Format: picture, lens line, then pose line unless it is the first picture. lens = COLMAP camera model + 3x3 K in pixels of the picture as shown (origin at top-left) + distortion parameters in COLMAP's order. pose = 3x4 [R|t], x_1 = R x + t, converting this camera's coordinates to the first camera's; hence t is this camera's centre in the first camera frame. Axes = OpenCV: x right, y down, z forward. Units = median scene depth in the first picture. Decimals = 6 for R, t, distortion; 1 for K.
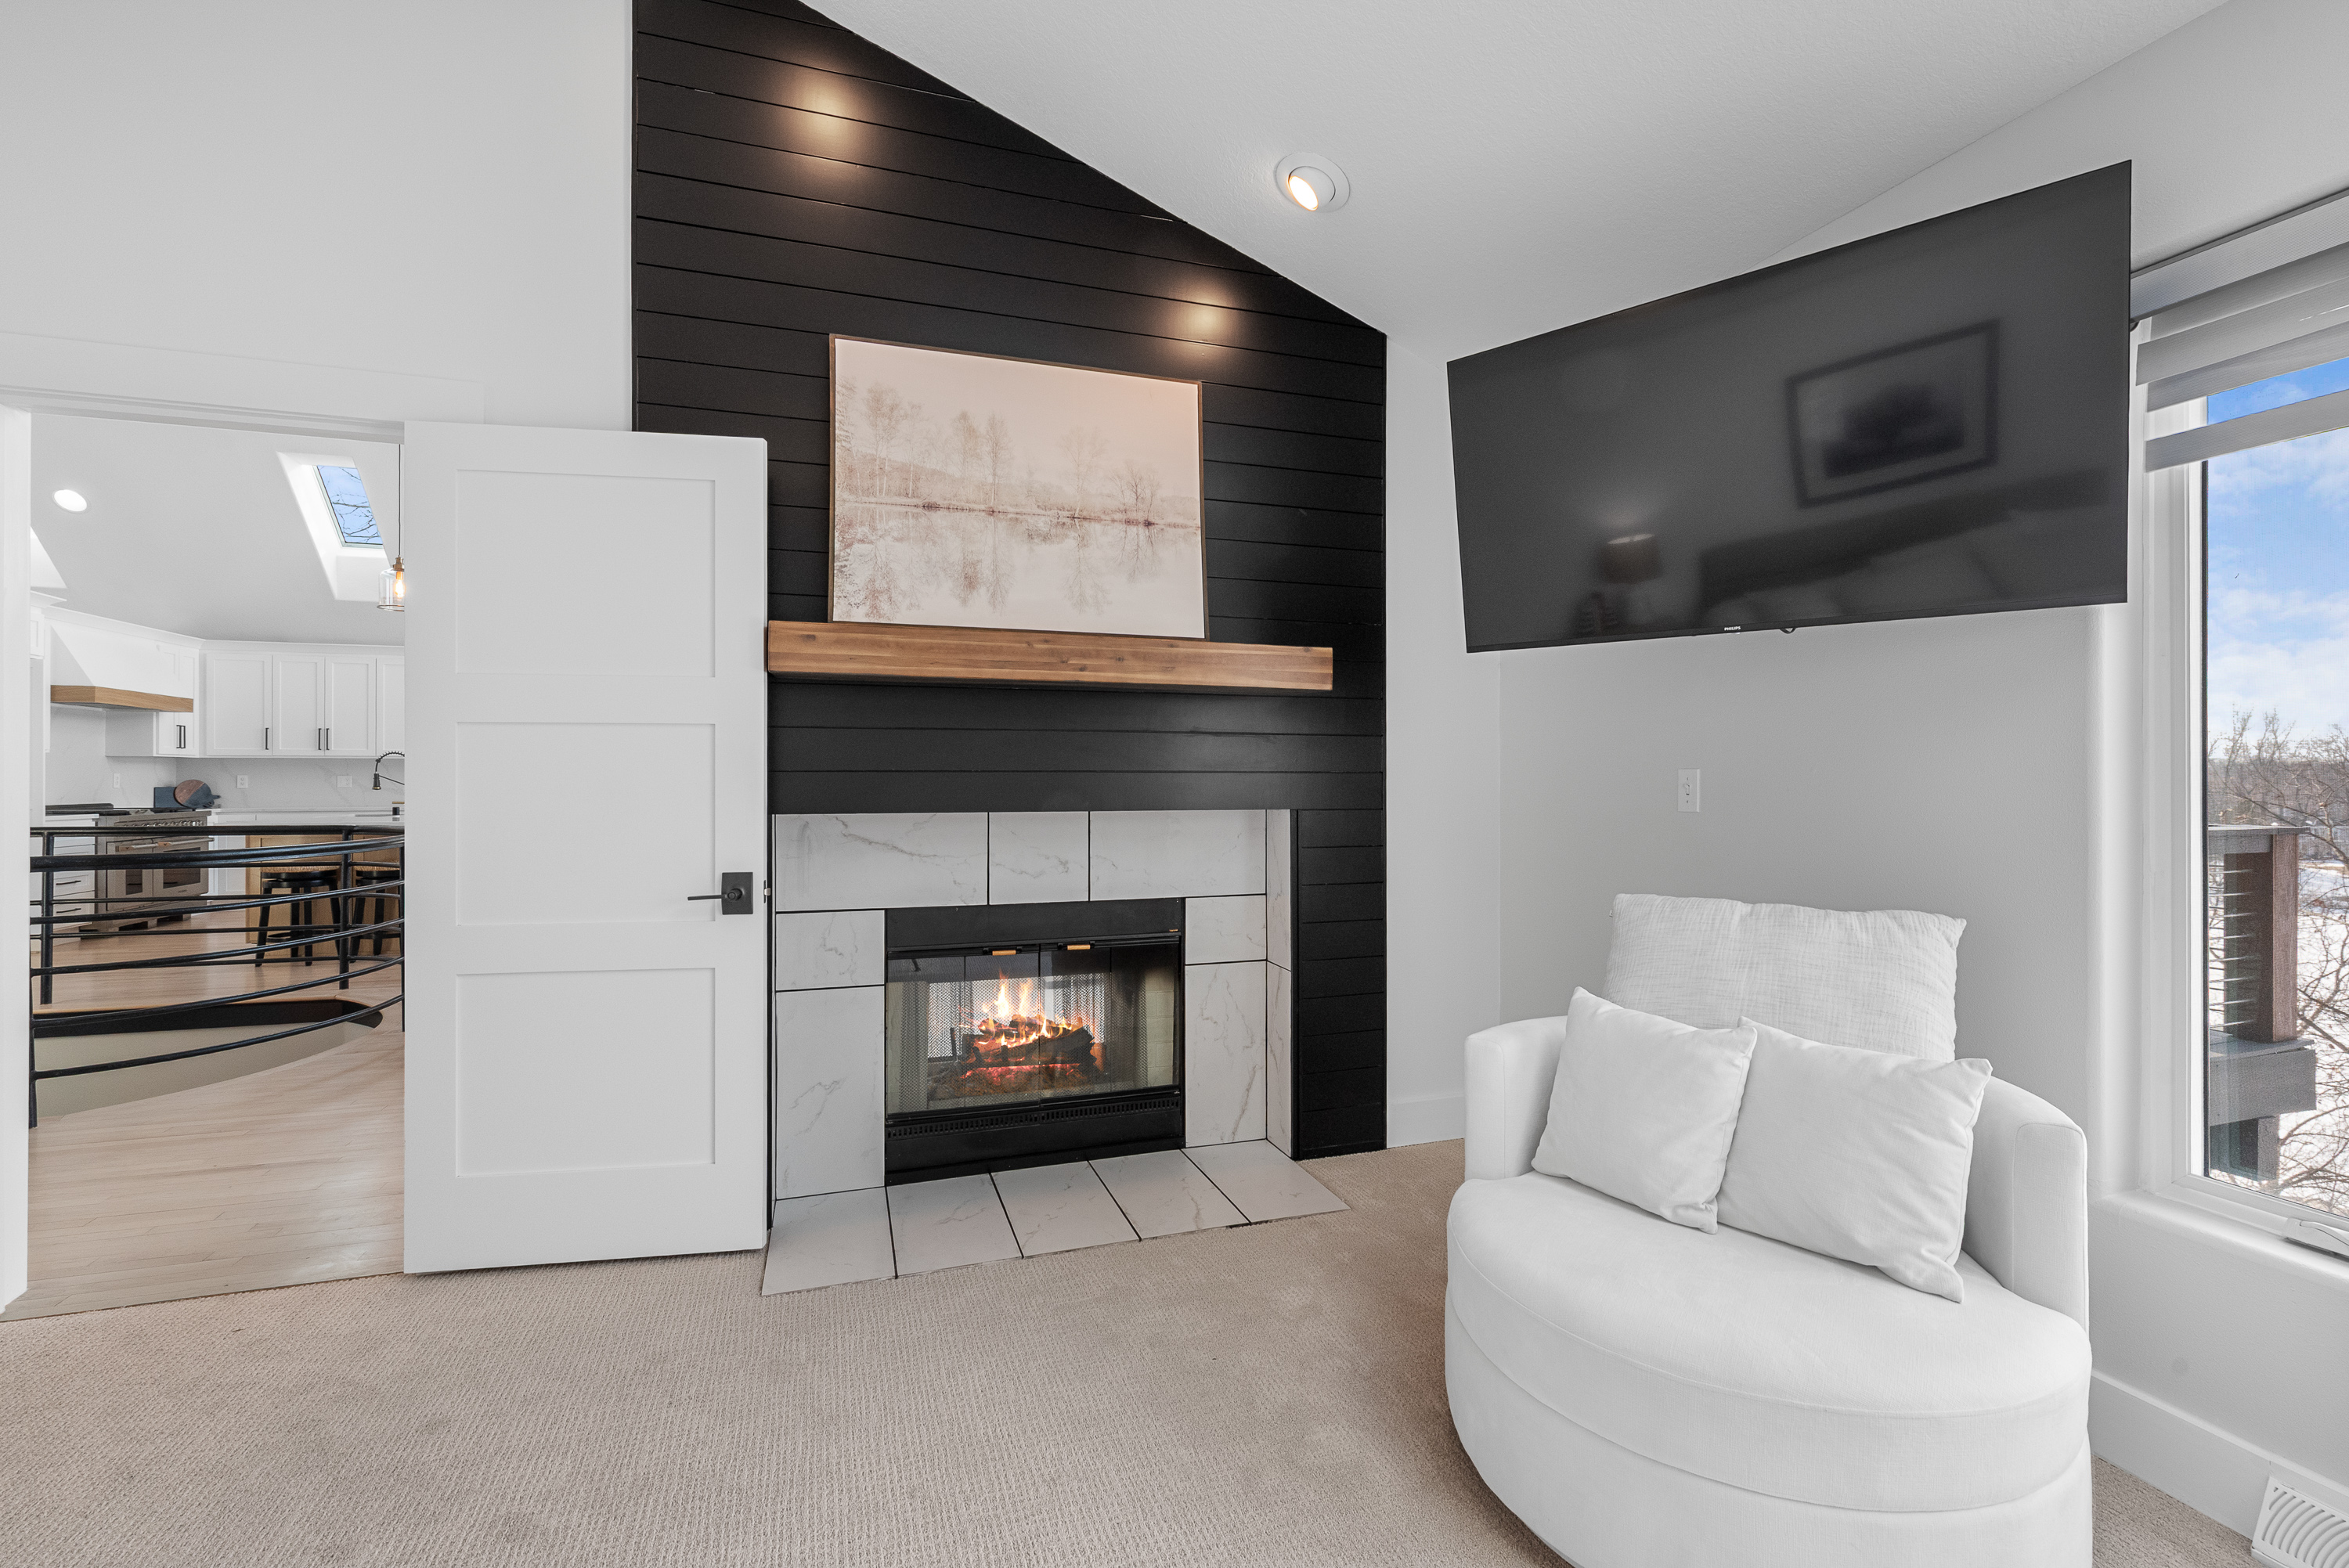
lens RADIAL K [[1024.0, 0, 1170.2], [0, 1024.0, 779.2], [0, 0, 1]] dist [0.000876, 0.000476]
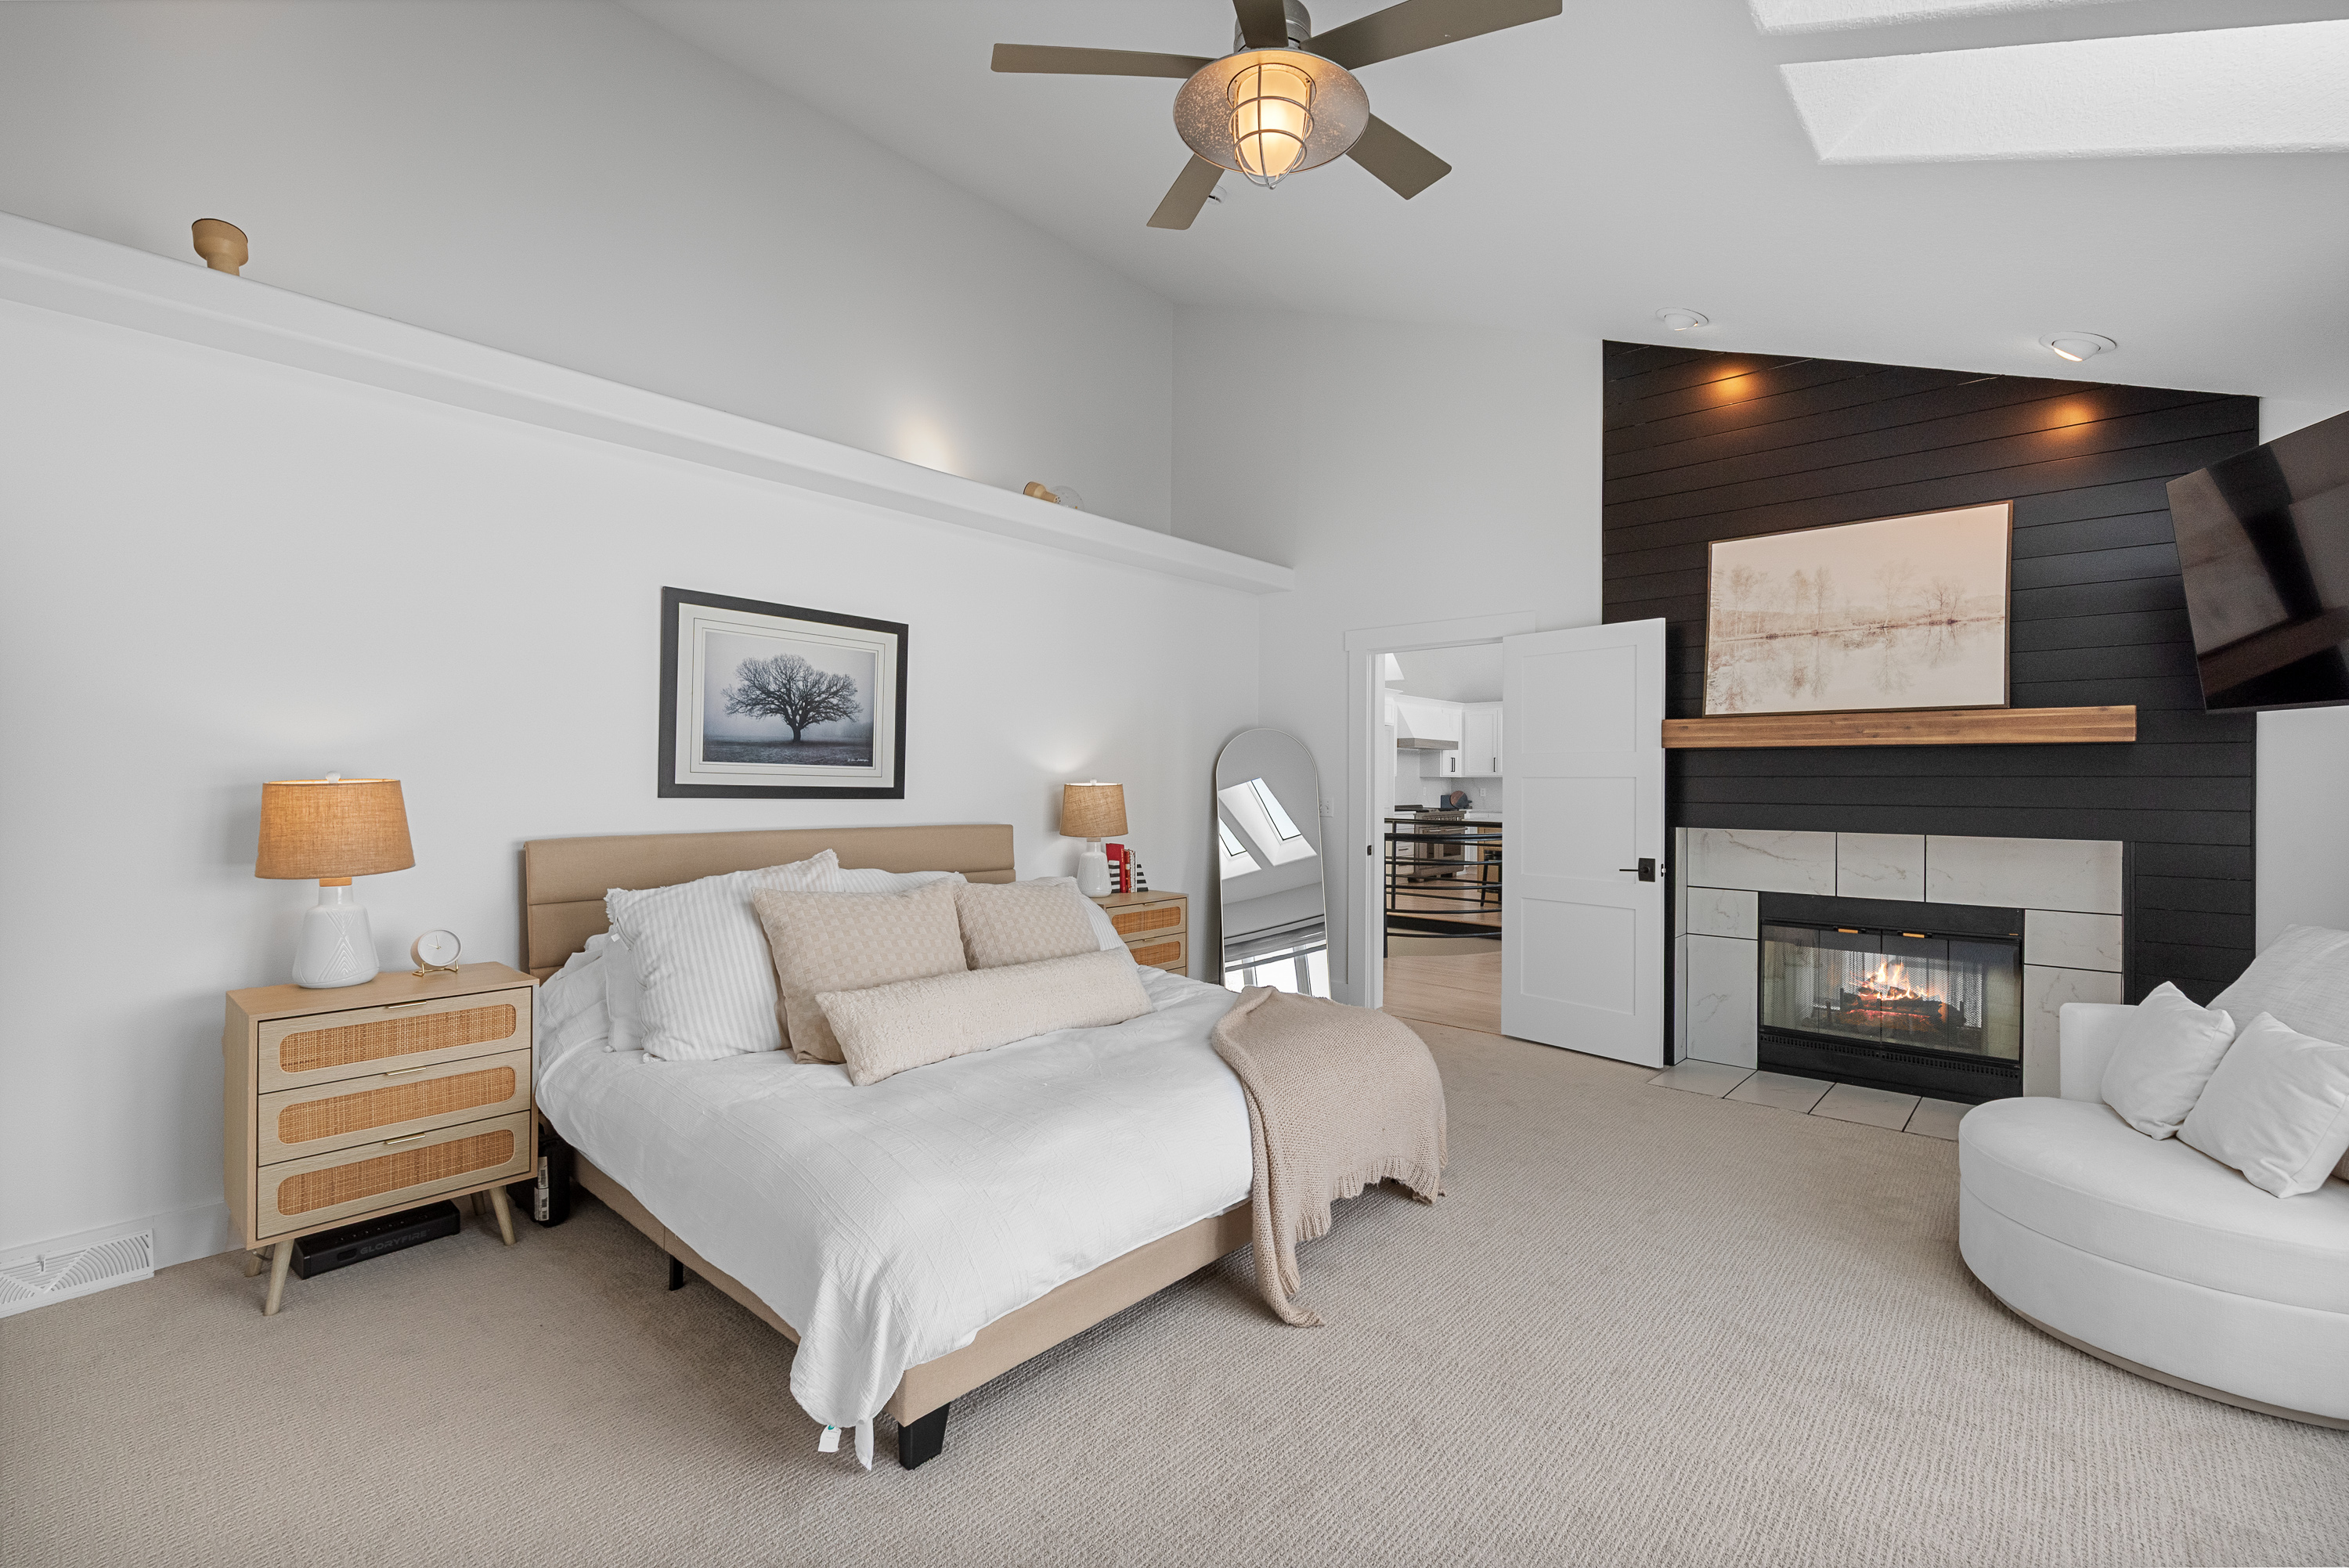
lens RADIAL K [[1024.0, 0, 1170.2], [0, 1024.0, 779.2], [0, 0, 1]] dist [0.000876, 0.000476]
pose [[0.495084, 0.000178, -0.868845, 0.658057], [-0.004143, 0.999989, -0.002156, -0.037726], [0.868835, 0.004667, 0.495080, -0.568857]]
